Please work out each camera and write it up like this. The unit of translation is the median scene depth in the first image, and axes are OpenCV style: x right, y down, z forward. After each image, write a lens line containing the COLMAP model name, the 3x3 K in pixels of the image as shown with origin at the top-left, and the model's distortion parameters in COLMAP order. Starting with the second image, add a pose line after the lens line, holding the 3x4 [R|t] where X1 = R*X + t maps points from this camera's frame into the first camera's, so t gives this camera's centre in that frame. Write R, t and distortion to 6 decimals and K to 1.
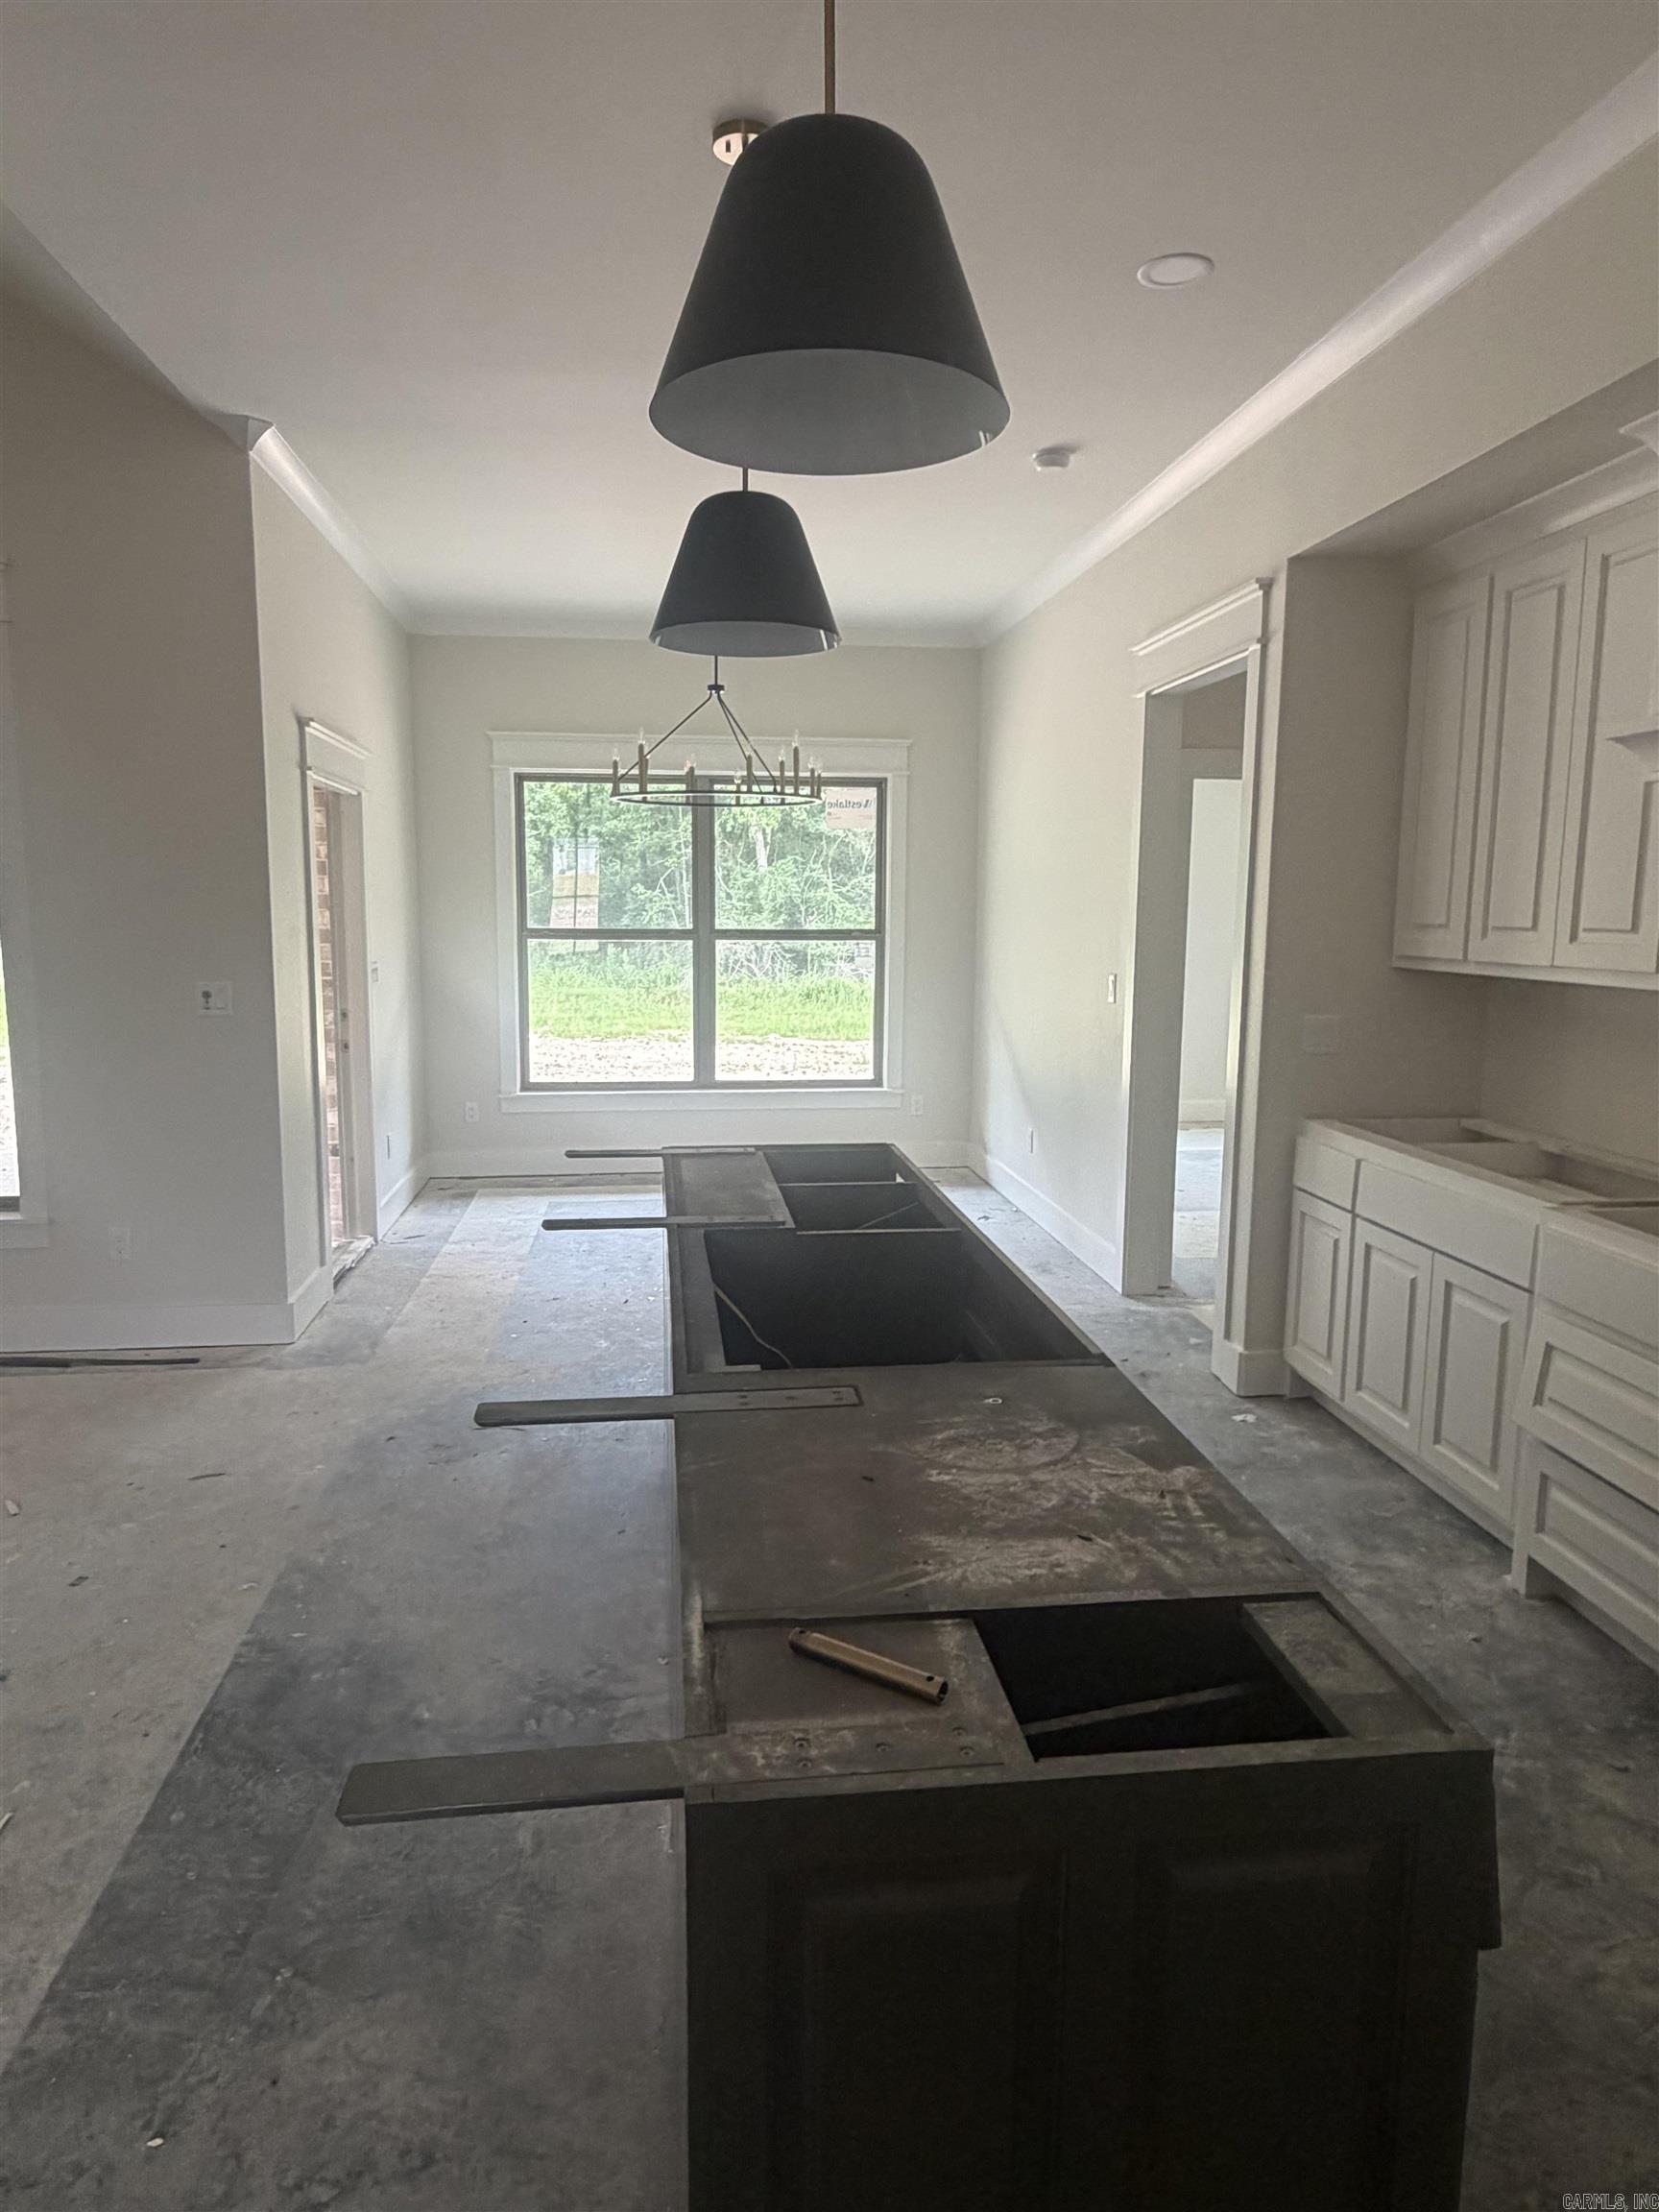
lens RADIAL K [[1378.6, 0, 831.9], [0, 1378.6, 1096.4], [0, 0, 1]] dist [-0.003398, 0.002356]
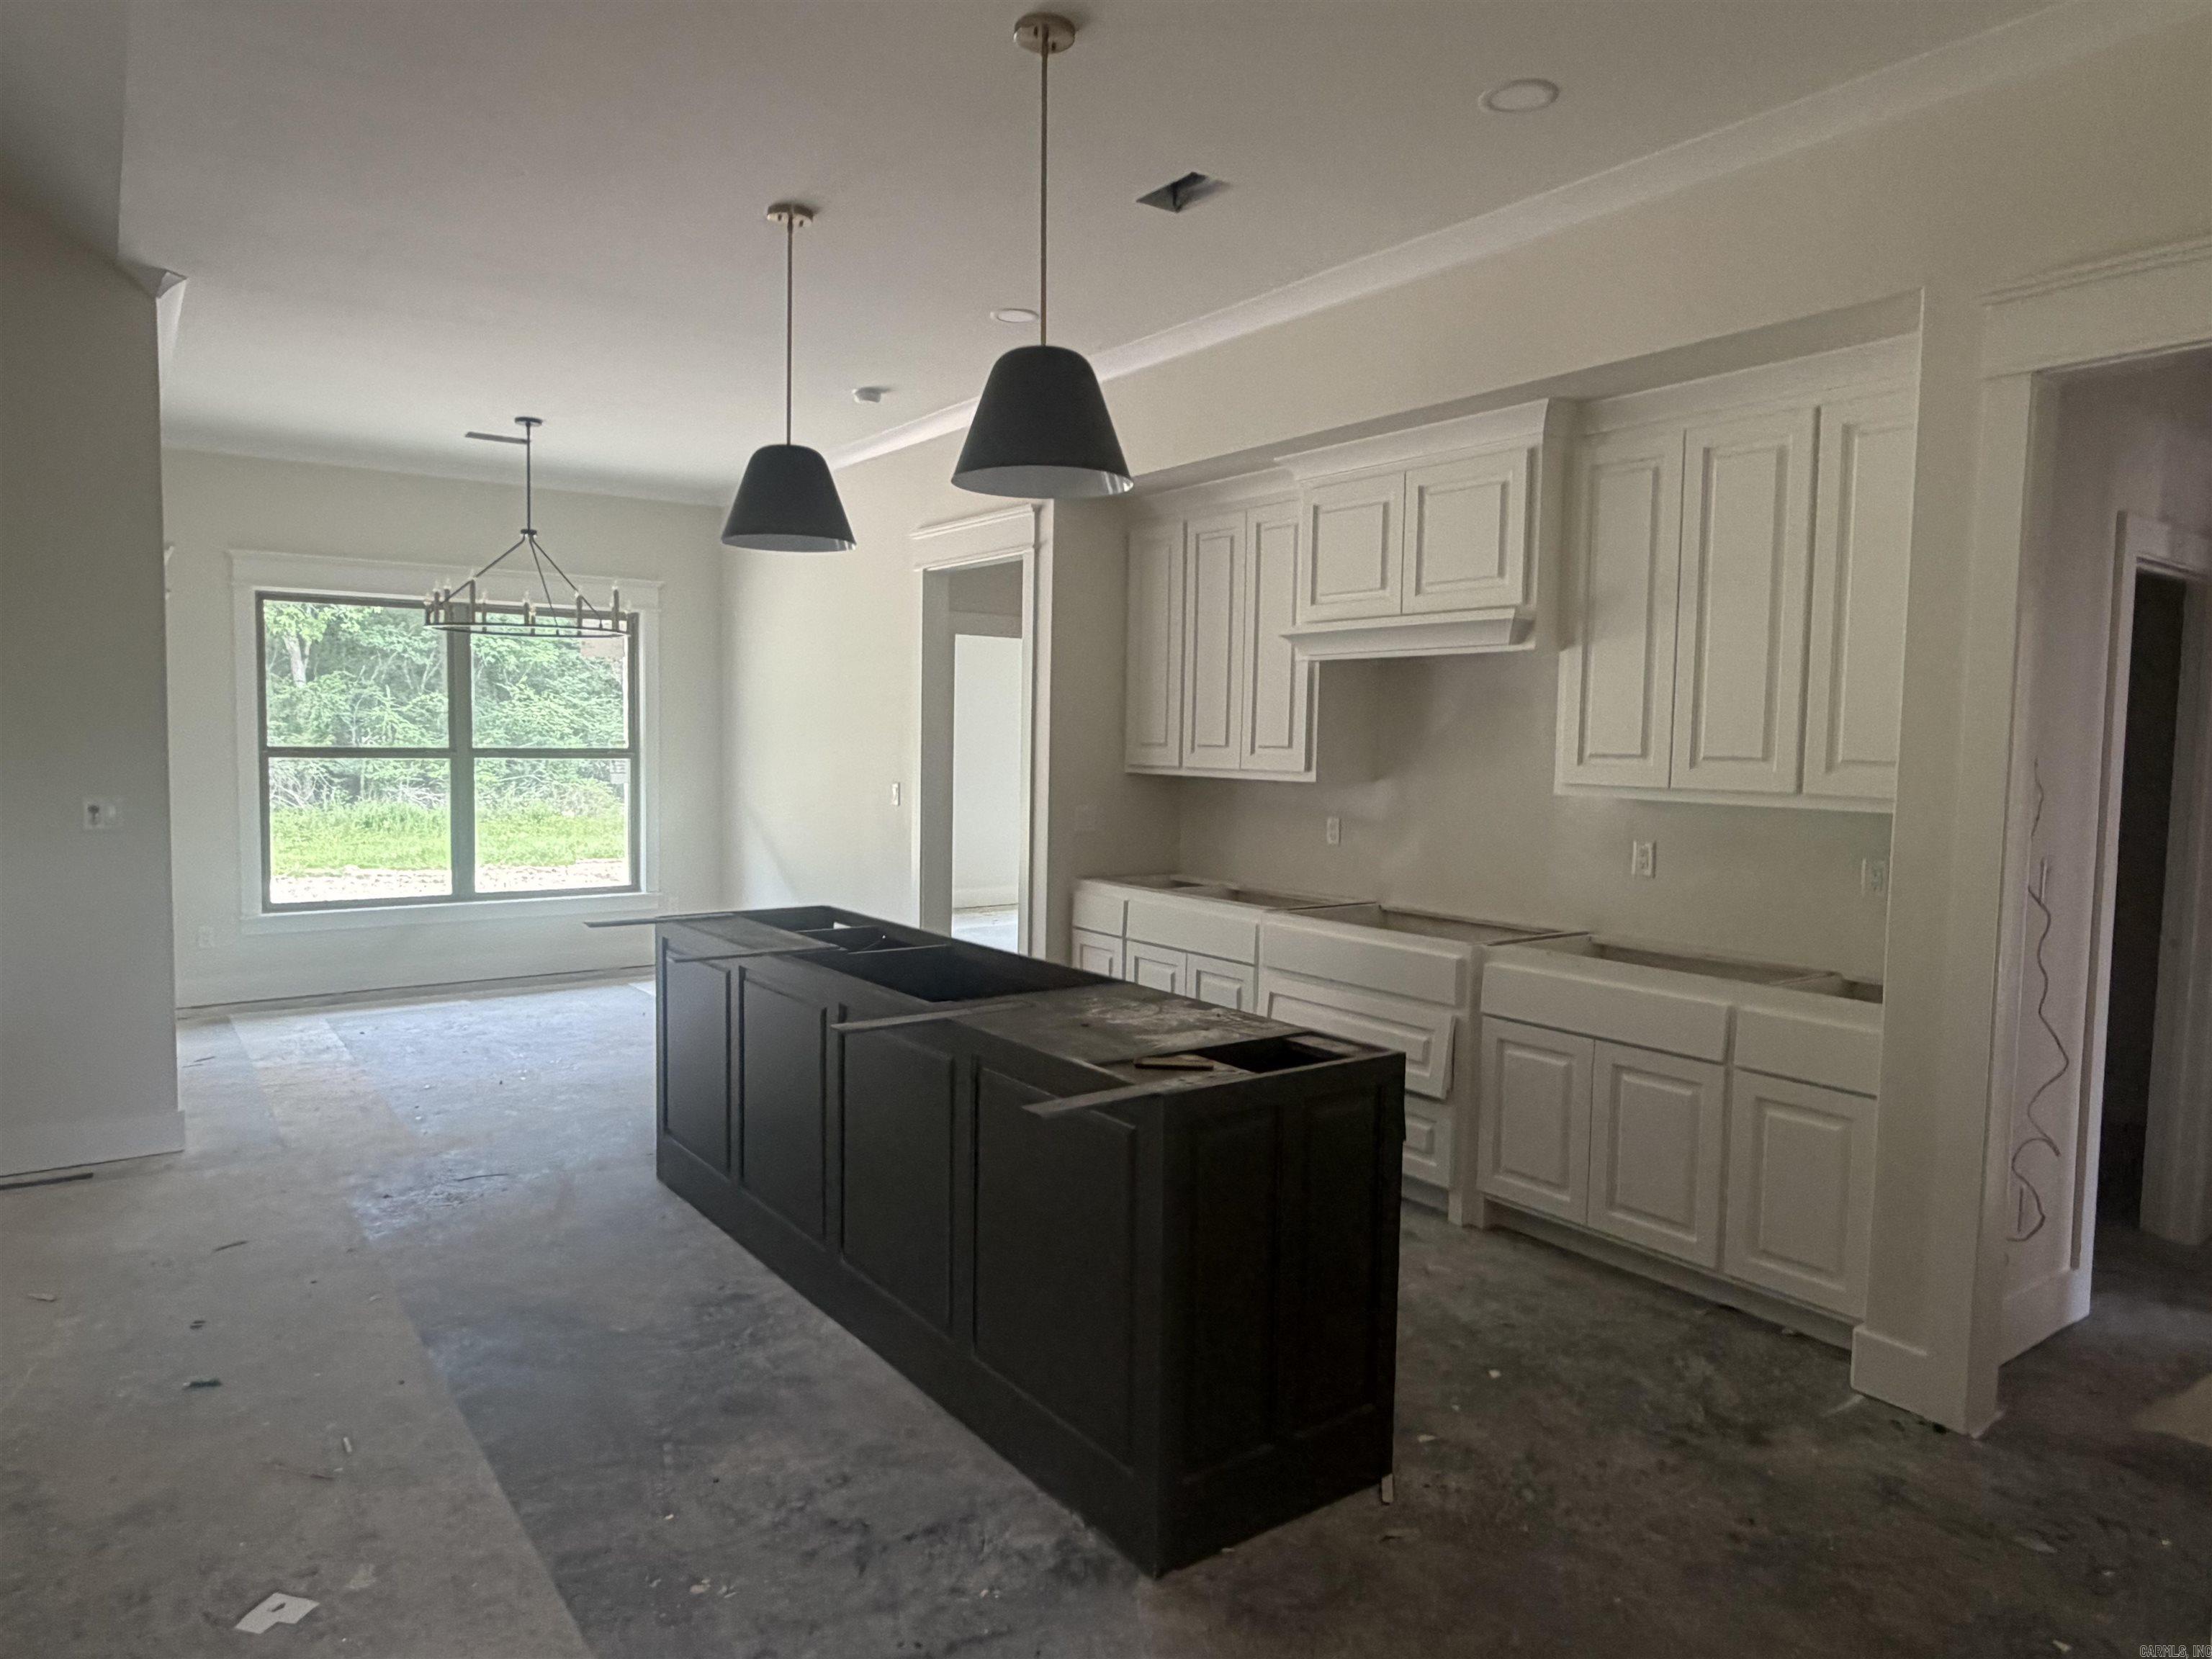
lens RADIAL K [[1378.6, 0, 1106.8], [0, 1378.6, 826.0], [0, 0, 1]] dist [-0.003398, 0.002356]
pose [[0.874029, -0.025793, 0.485188, -0.332589], [0.058362, 0.996933, -0.052135, 0.039081], [-0.482356, 0.073884, 0.872854, -0.272109]]
